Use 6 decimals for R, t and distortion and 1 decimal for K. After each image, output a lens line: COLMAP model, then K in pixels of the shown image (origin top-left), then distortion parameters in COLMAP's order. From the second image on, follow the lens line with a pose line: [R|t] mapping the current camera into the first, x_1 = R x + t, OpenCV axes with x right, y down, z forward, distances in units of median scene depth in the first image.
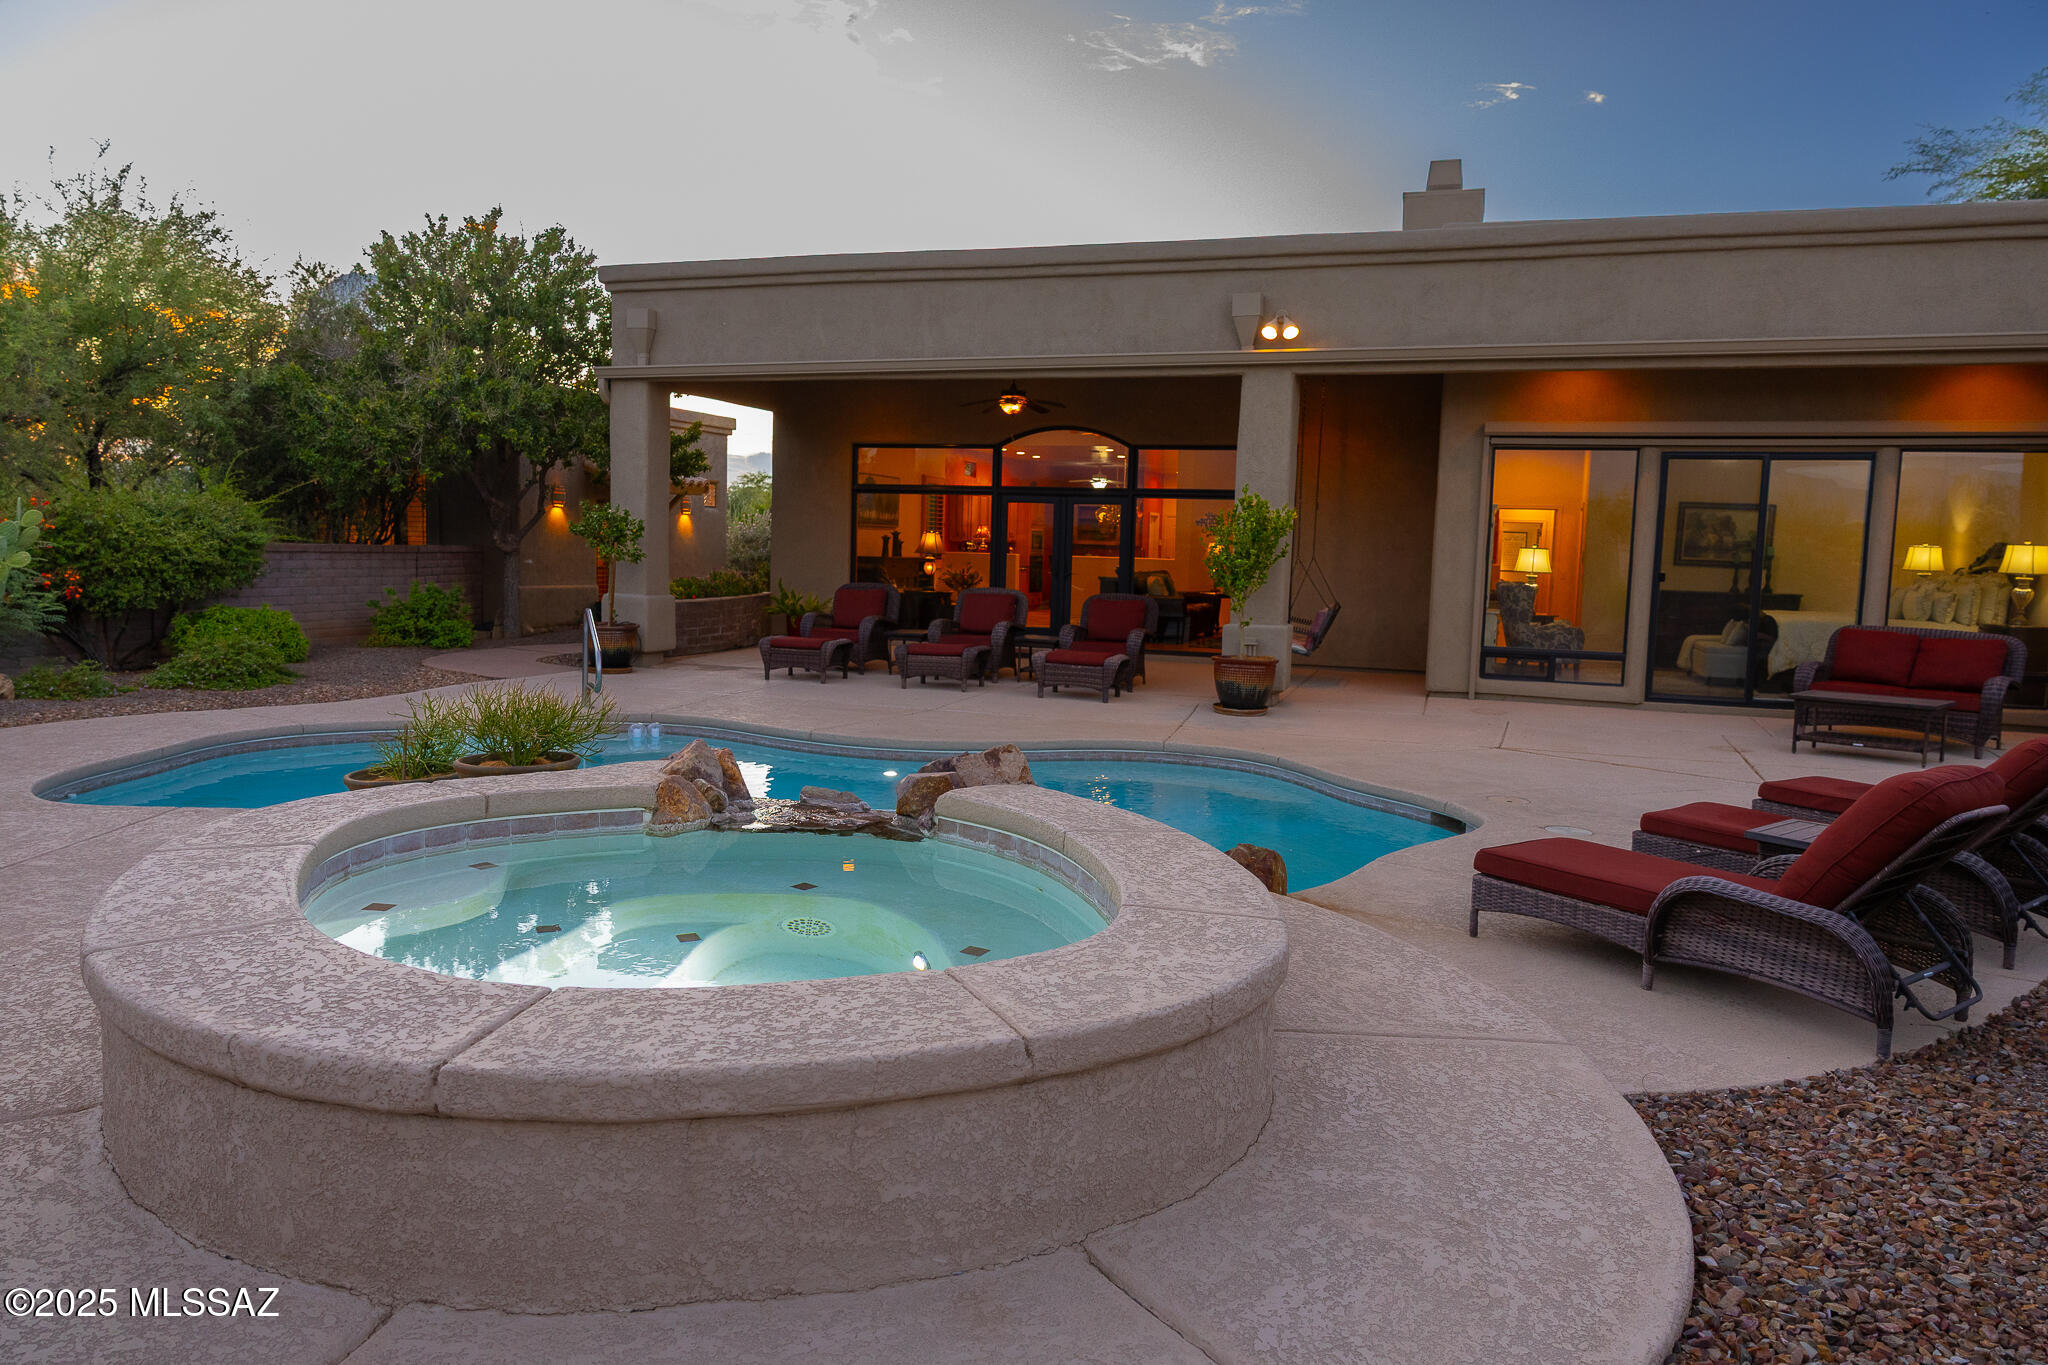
lens RADIAL K [[1406.4, 0, 1012.2], [0, 1406.4, 680.6], [0, 0, 1]] dist [-0.005162, -0.003332]
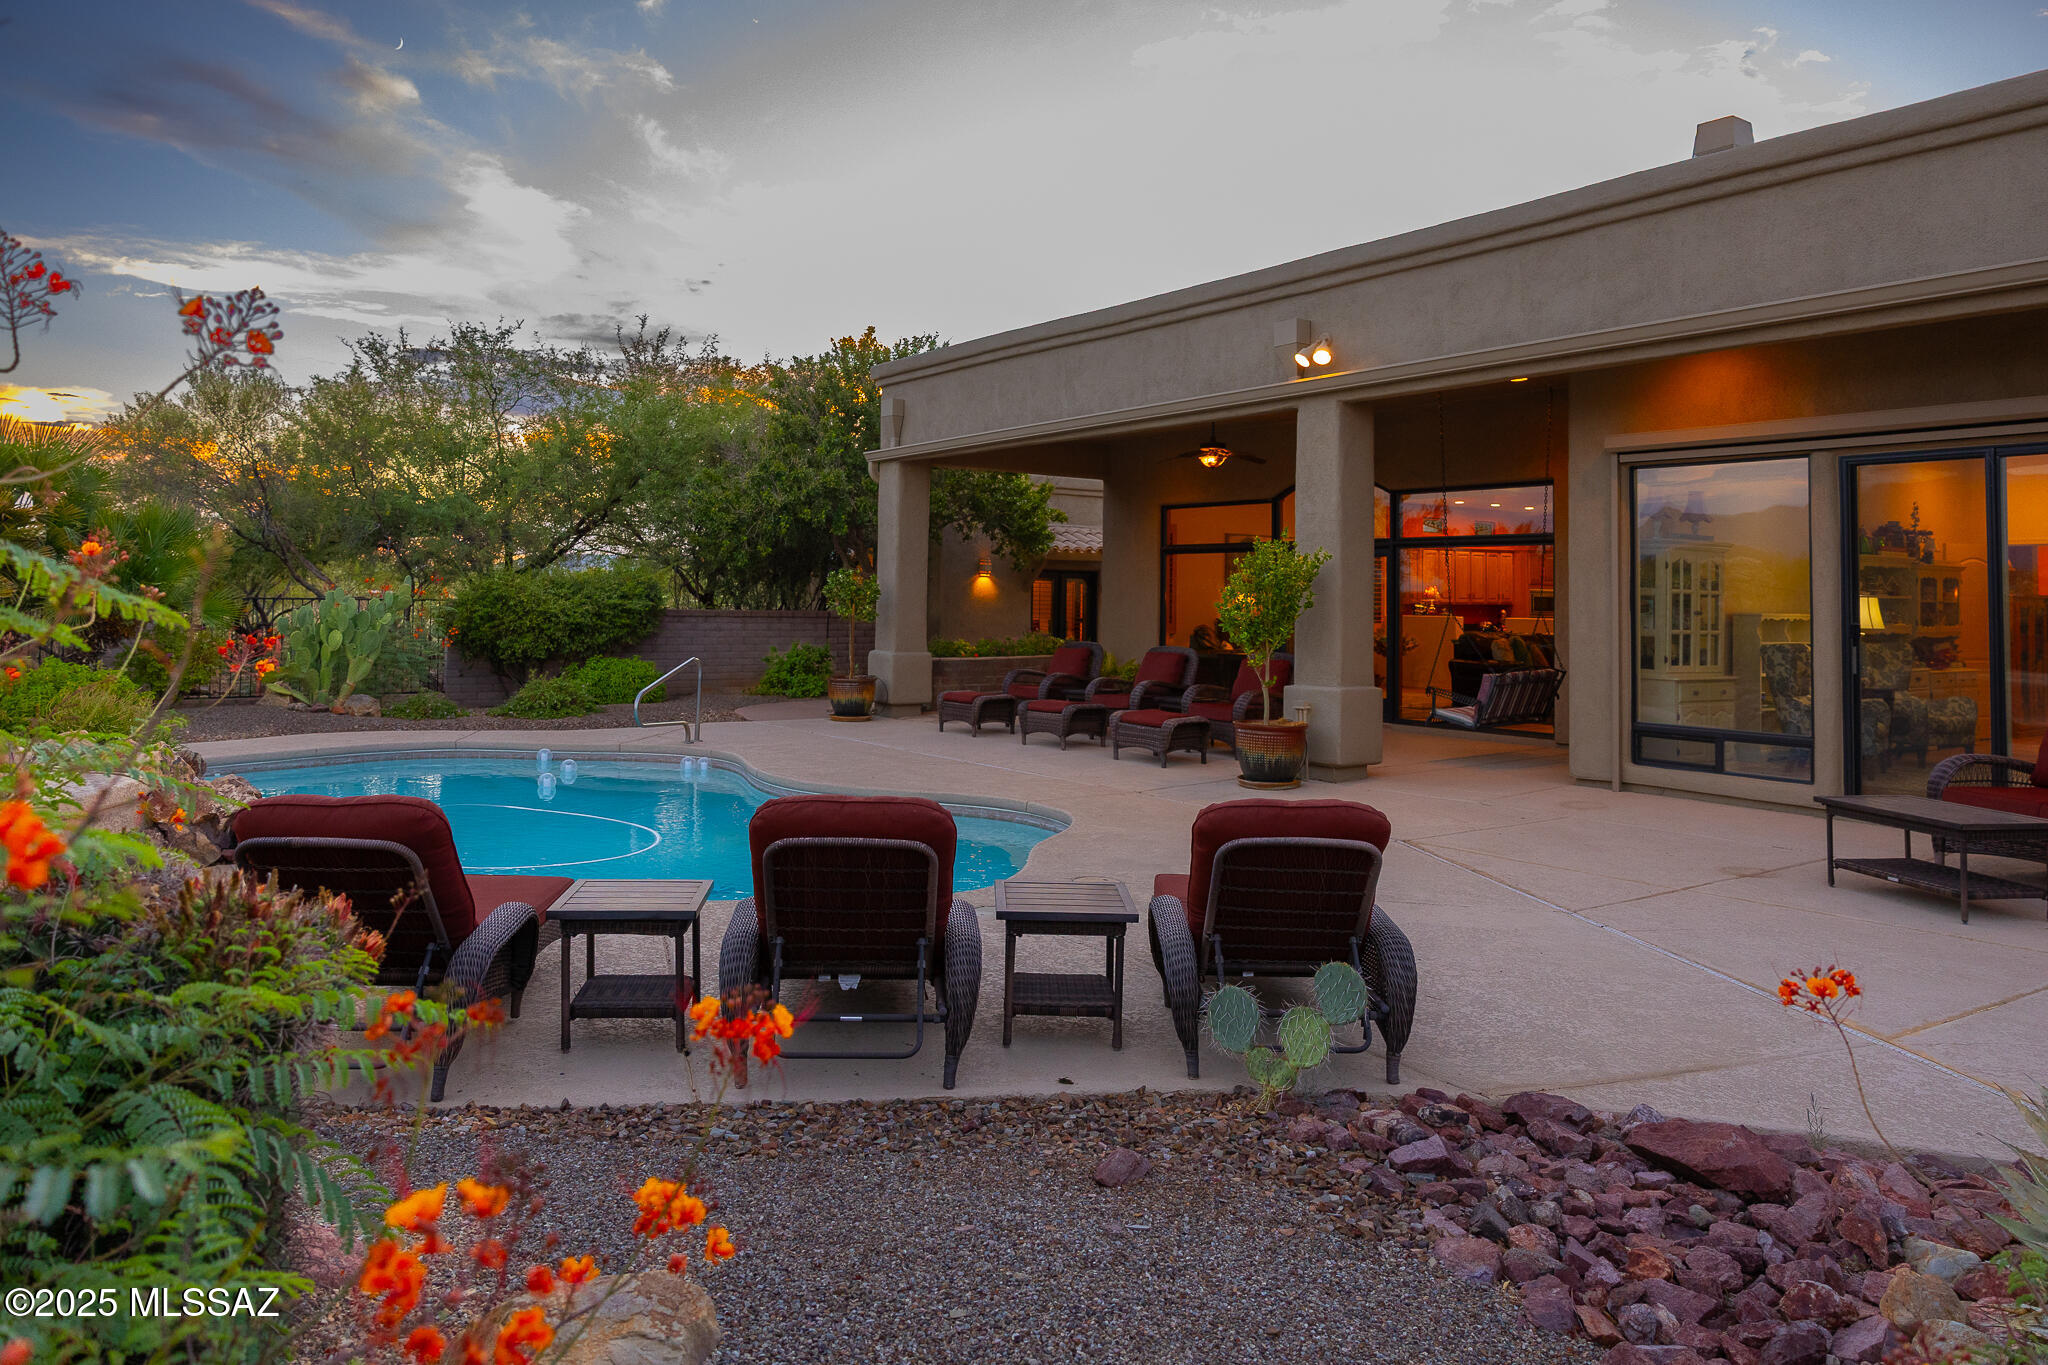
lens RADIAL K [[1406.4, 0, 976.5], [0, 1406.4, 564.3], [0, 0, 1]] dist [-0.005162, -0.003332]
pose [[0.810933, -0.028988, -0.584420, 0.496208], [-0.050620, 0.991552, -0.119423, -0.000240], [0.582945, 0.126427, 0.802615, 0.161352]]
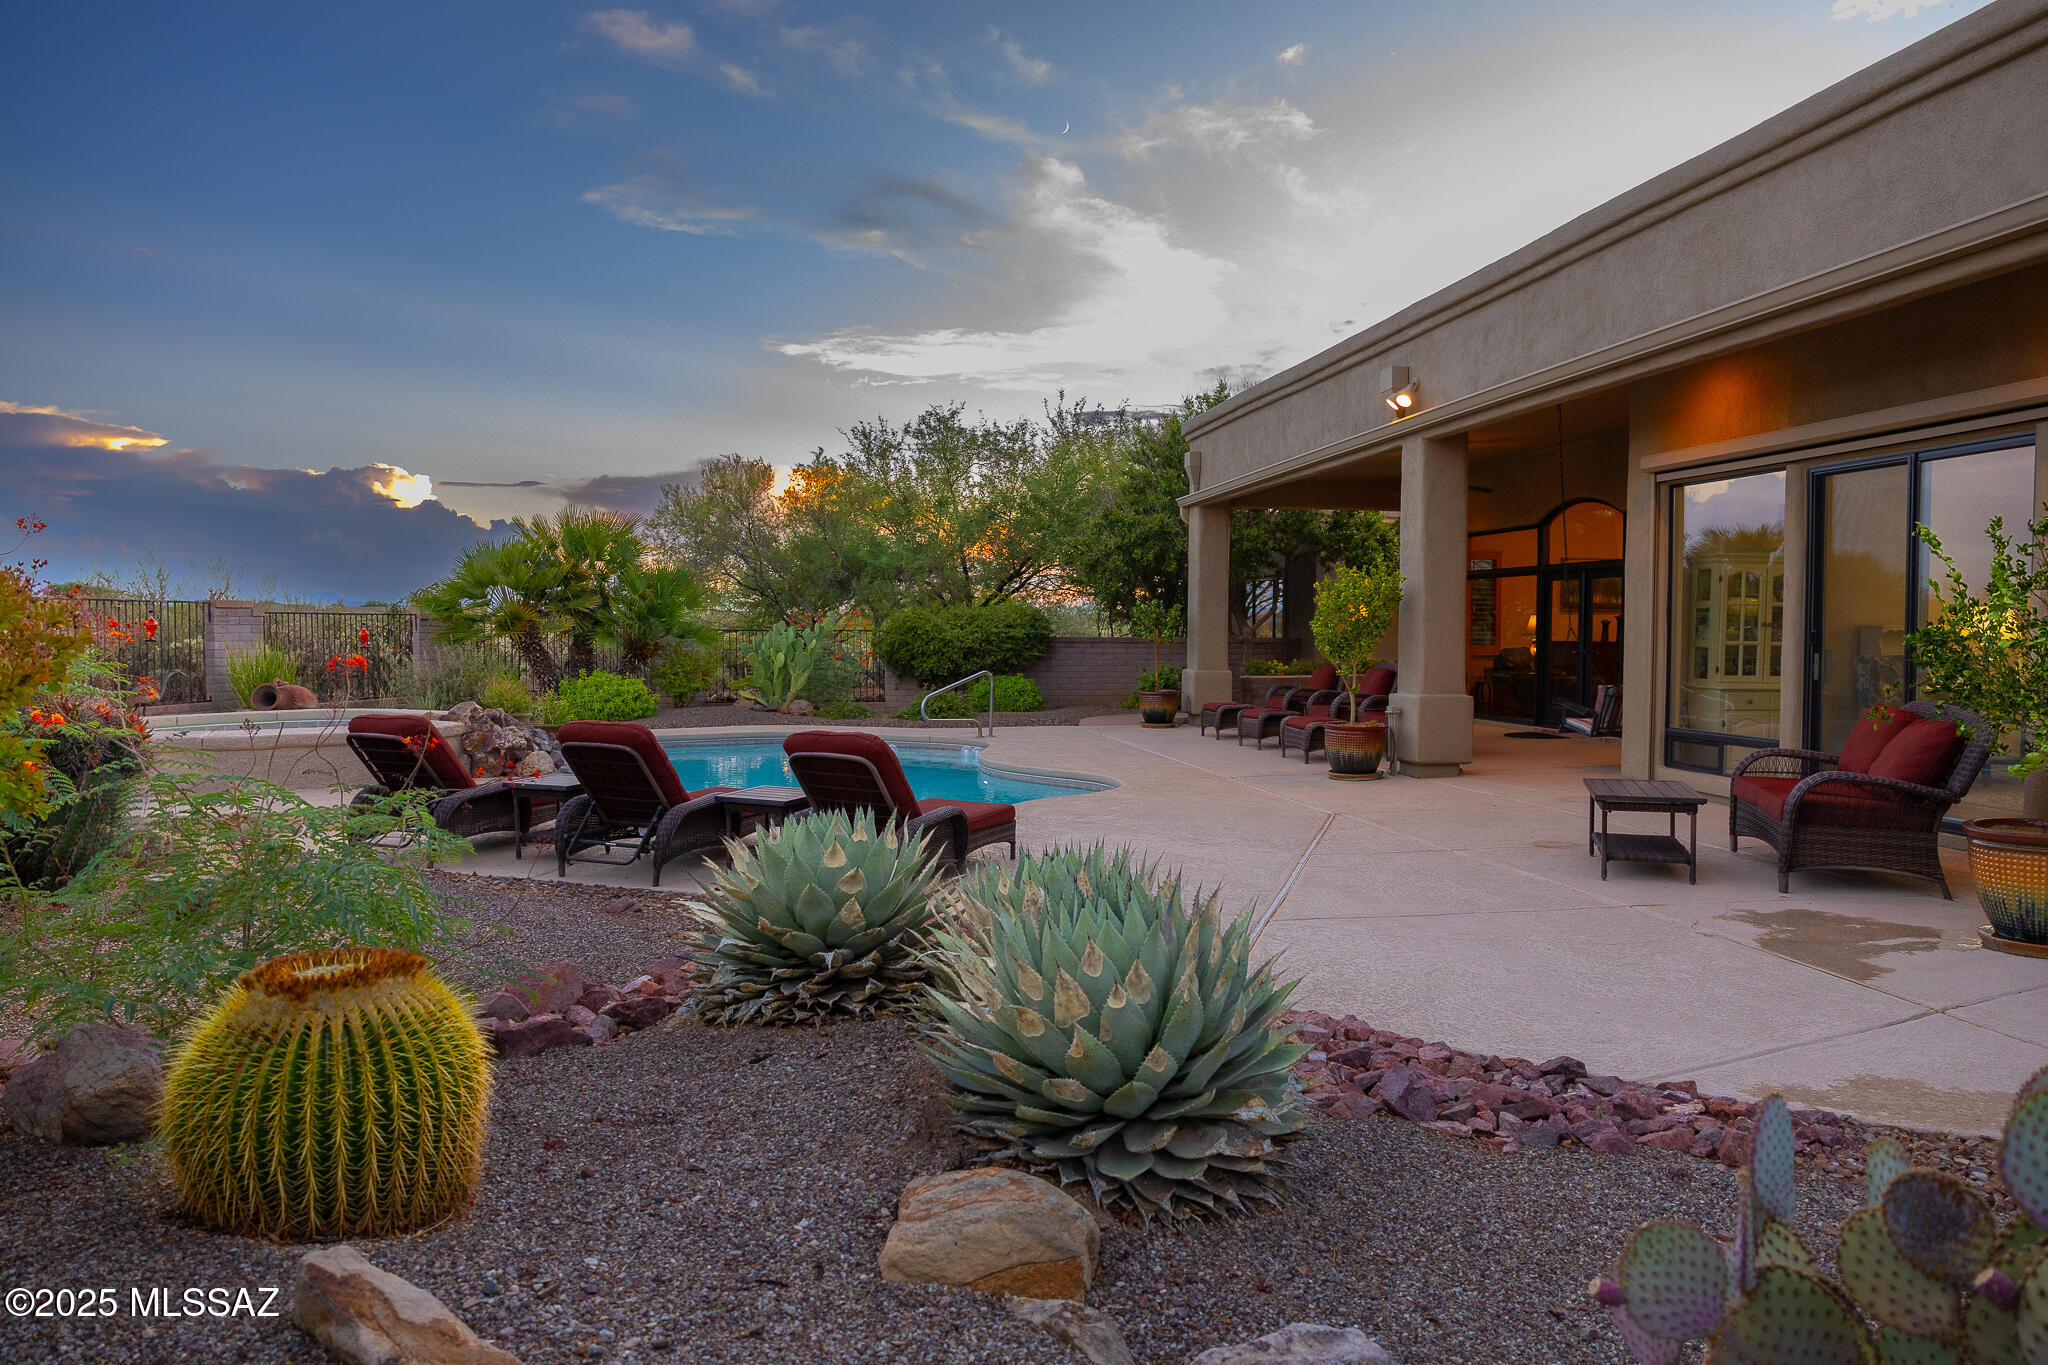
lens RADIAL K [[1406.4, 0, 1033.8], [0, 1406.4, 666.5], [0, 0, 1]] dist [-0.005162, -0.003332]
pose [[0.464713, -0.001959, -0.885459, 0.886898], [-0.079476, 0.995869, -0.043914, 0.004712], [0.881887, 0.090781, 0.462638, 0.299379]]
